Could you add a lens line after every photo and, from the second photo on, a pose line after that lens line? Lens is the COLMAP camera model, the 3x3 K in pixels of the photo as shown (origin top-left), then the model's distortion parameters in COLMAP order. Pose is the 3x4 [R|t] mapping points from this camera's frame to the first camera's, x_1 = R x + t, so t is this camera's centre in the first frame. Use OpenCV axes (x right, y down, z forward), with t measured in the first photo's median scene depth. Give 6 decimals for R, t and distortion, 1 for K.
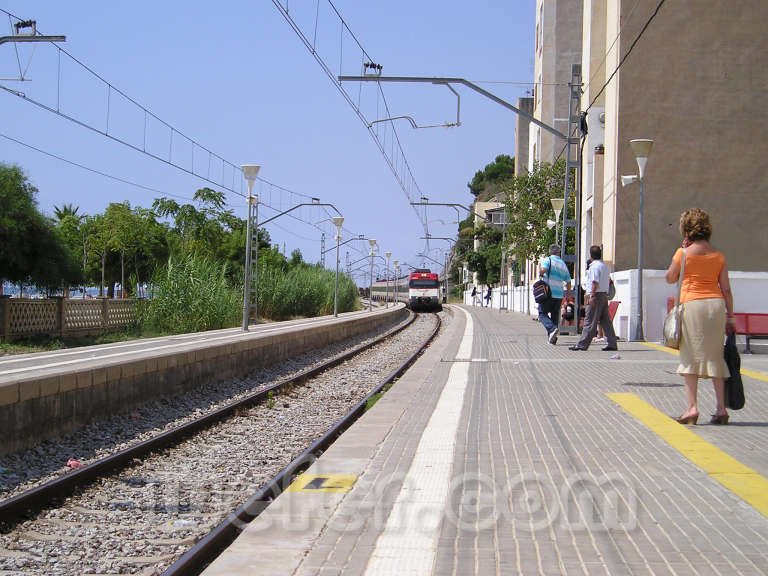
lens RADIAL K [[1403.6, 0, 384.0], [0, 1403.6, 288.0], [0, 0, 1]] dist [-0.034140, -0.221481]
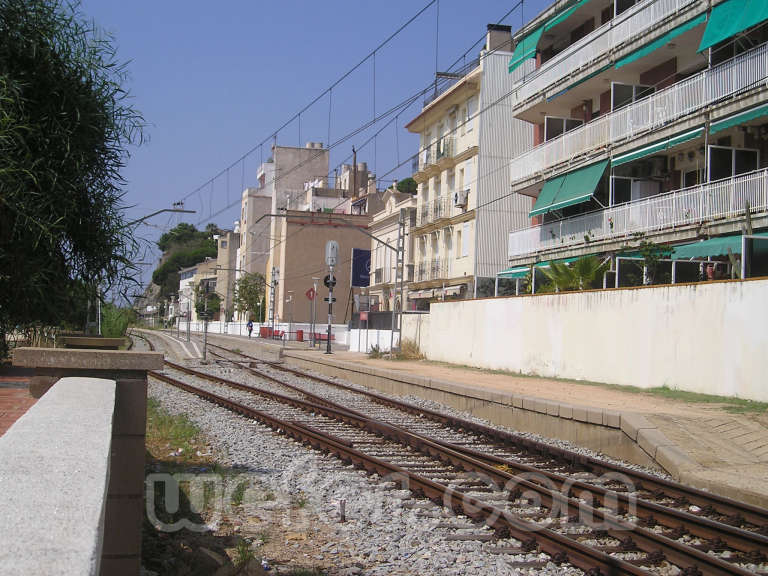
lens RADIAL K [[1141.4, 0, 384.0], [0, 1141.4, 288.0], [0, 0, 1]] dist [-0.191727, 0.078655]
pose [[0.961898, 0.024109, 0.272345, -0.237180], [-0.017211, 0.999468, -0.027690, -0.014069], [-0.272868, 0.021948, 0.961801, -1.172113]]
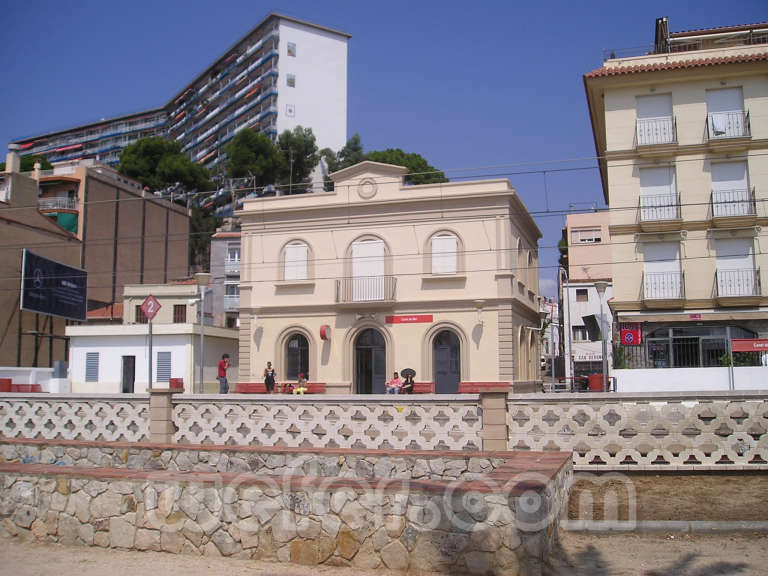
lens RADIAL K [[797.2, 0, 384.0], [0, 797.2, 288.0], [0, 0, 1]] dist [-0.132512, 0.076245]
pose [[0.230491, 0.087715, 0.969113, -0.480321], [0.007747, 0.995732, -0.091967, -0.010652], [-0.973044, 0.028705, 0.228828, 0.033458]]
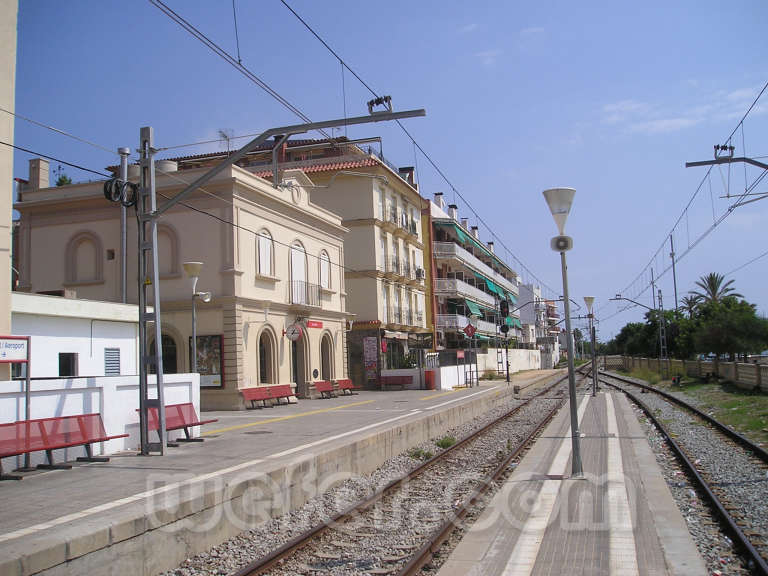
lens RADIAL K [[791.2, 0, 384.0], [0, 791.2, 288.0], [0, 0, 1]] dist [-0.128011, 0.011624]
pose [[-0.979344, 0.036330, 0.198909, -0.048750], [0.017841, 0.995416, -0.093965, -0.009721], [-0.201411, -0.088475, -0.975503, 0.843348]]
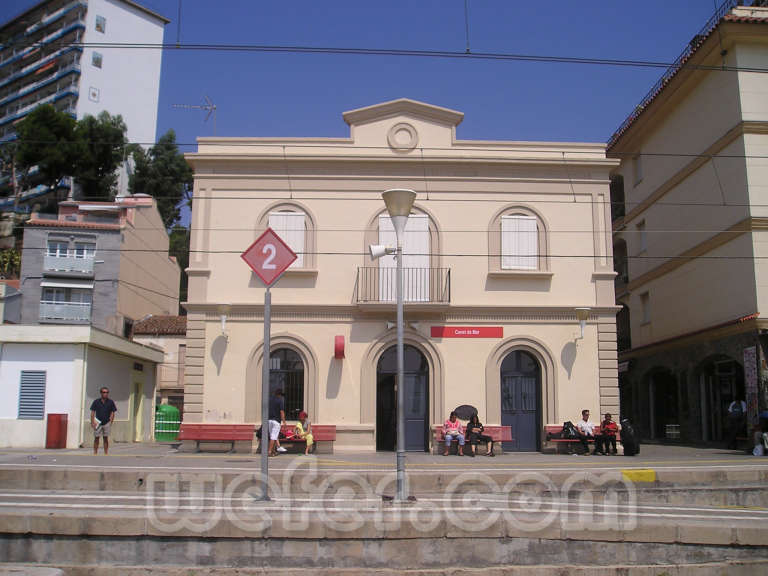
lens RADIAL K [[797.2, 0, 384.0], [0, 797.2, 288.0], [0, 0, 1]] dist [-0.132512, 0.076245]
pose [[-0.099881, 0.137321, 0.985478, -0.275784], [-0.011376, 0.990208, -0.139133, -0.007476], [-0.994934, -0.025108, -0.097341, 0.251349]]
